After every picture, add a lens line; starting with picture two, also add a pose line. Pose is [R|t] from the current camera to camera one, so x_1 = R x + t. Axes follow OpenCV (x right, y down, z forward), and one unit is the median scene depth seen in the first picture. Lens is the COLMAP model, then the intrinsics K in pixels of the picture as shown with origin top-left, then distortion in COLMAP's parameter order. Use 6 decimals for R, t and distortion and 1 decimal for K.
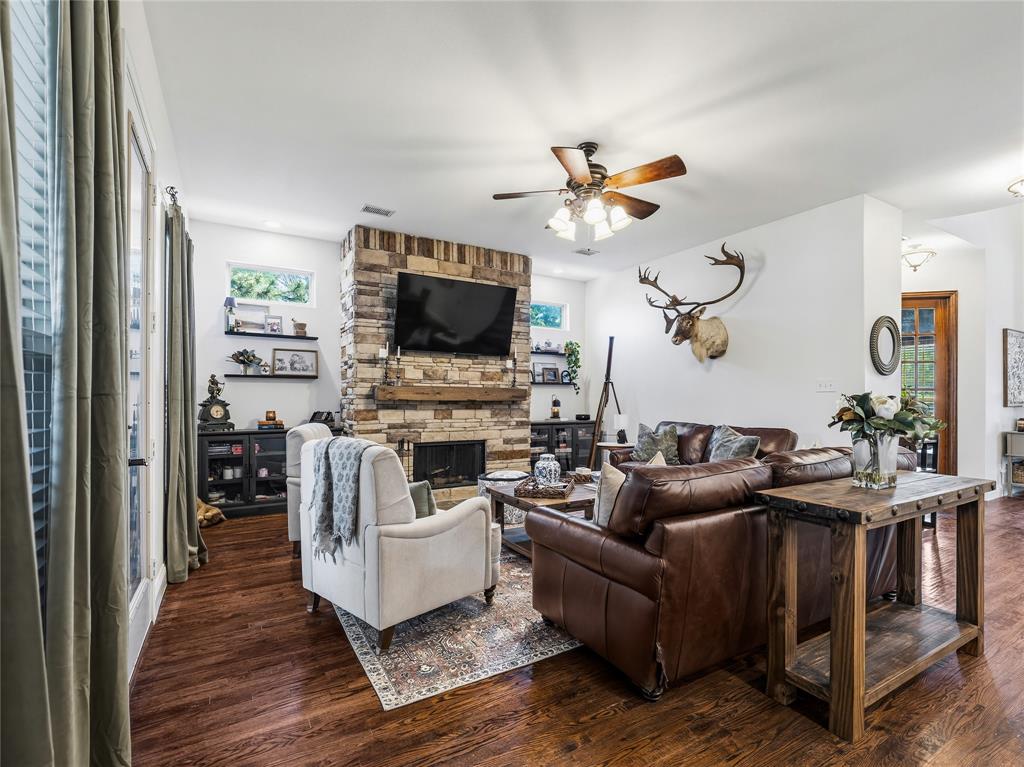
lens RADIAL K [[480.9, 0, 512.6], [0, 480.9, 393.1], [0, 0, 1]] dist [0.002070, 0.000162]
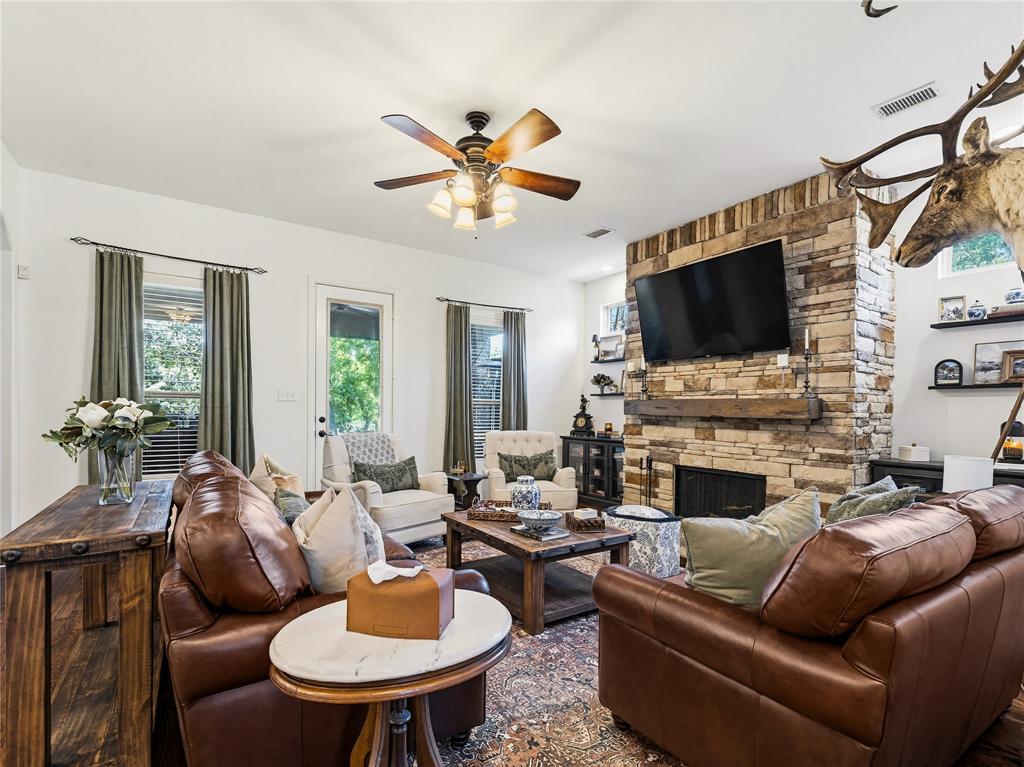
lens RADIAL K [[489.5, 0, 508.9], [0, 489.5, 413.6], [0, 0, 1]] dist [-0.001189, -0.000426]
pose [[0.044980, 0.004108, -0.998979, 0.667971], [-0.003161, 0.999987, 0.003970, 0.008709], [0.998983, 0.002979, 0.044993, 0.655934]]
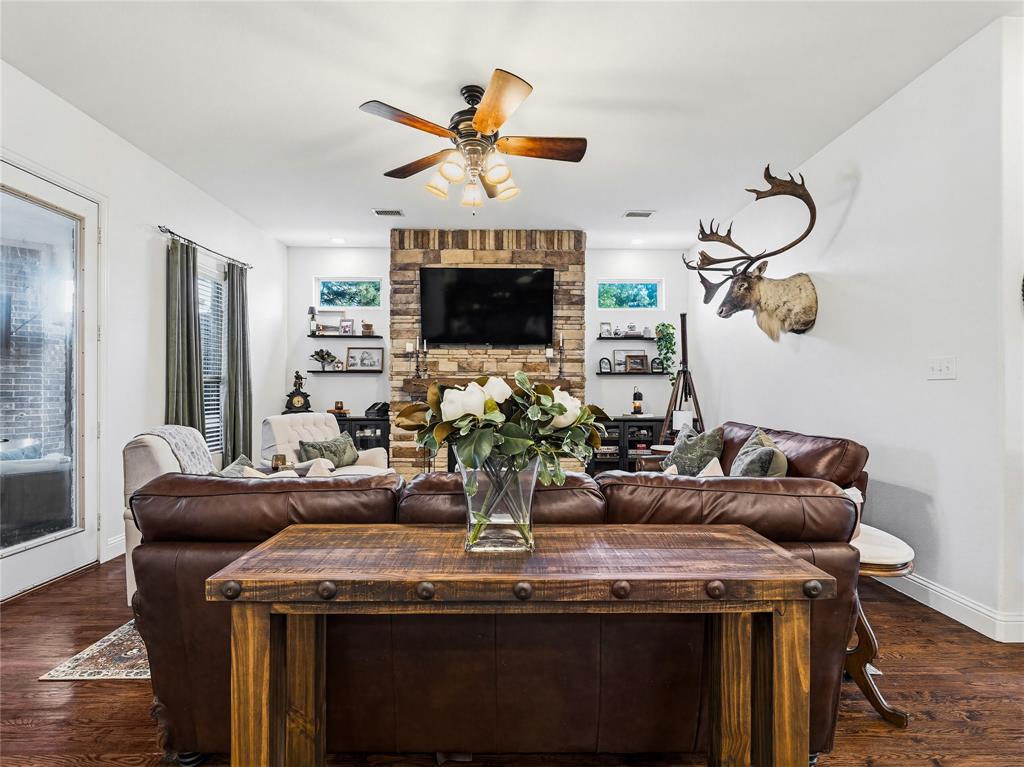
lens RADIAL K [[474.0, 0, 512.0], [0, 474.0, 383.5], [0, 0, 1]] dist [0.002835, 0.000079]
pose [[0.868484, -0.007619, -0.495659, 0.402343], [0.005230, 0.999967, -0.006207, 0.002936], [0.495690, 0.002798, 0.868495, 0.201554]]
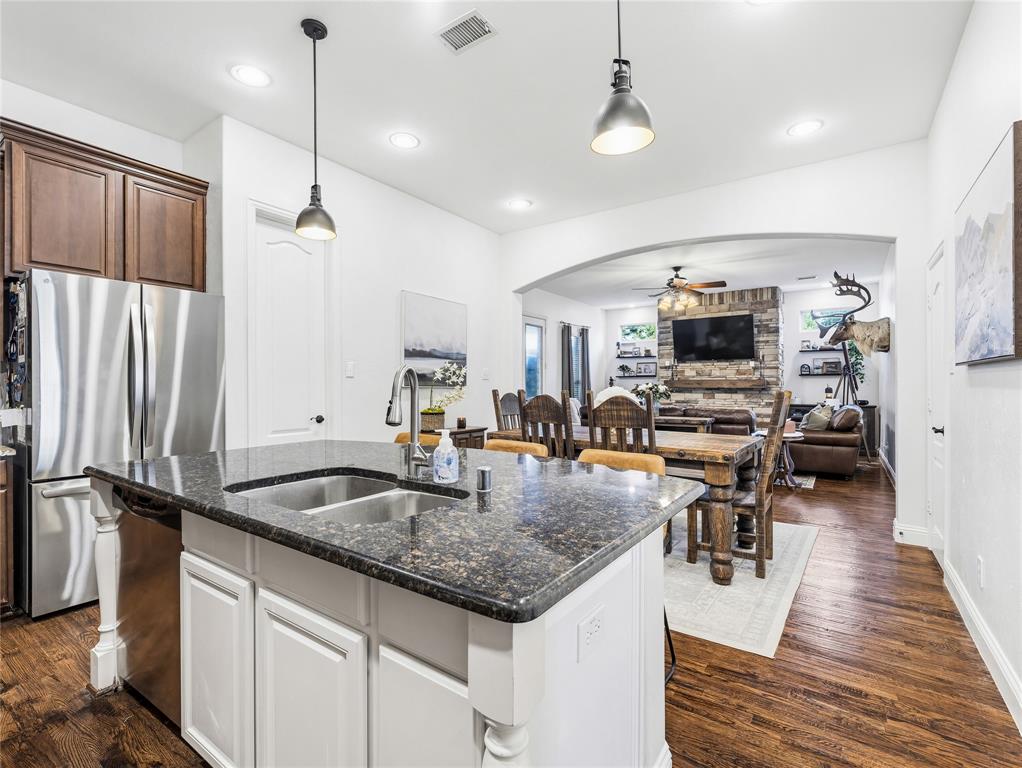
lens RADIAL K [[475.0, 0, 504.2], [0, 475.0, 384.9], [0, 0, 1]] dist [0.004653, 0.000265]
pose [[0.397441, -0.007139, -0.917600, 1.140129], [0.009336, 0.999949, -0.003737, 0.004686], [0.917580, -0.007081, 0.397487, -0.340862]]
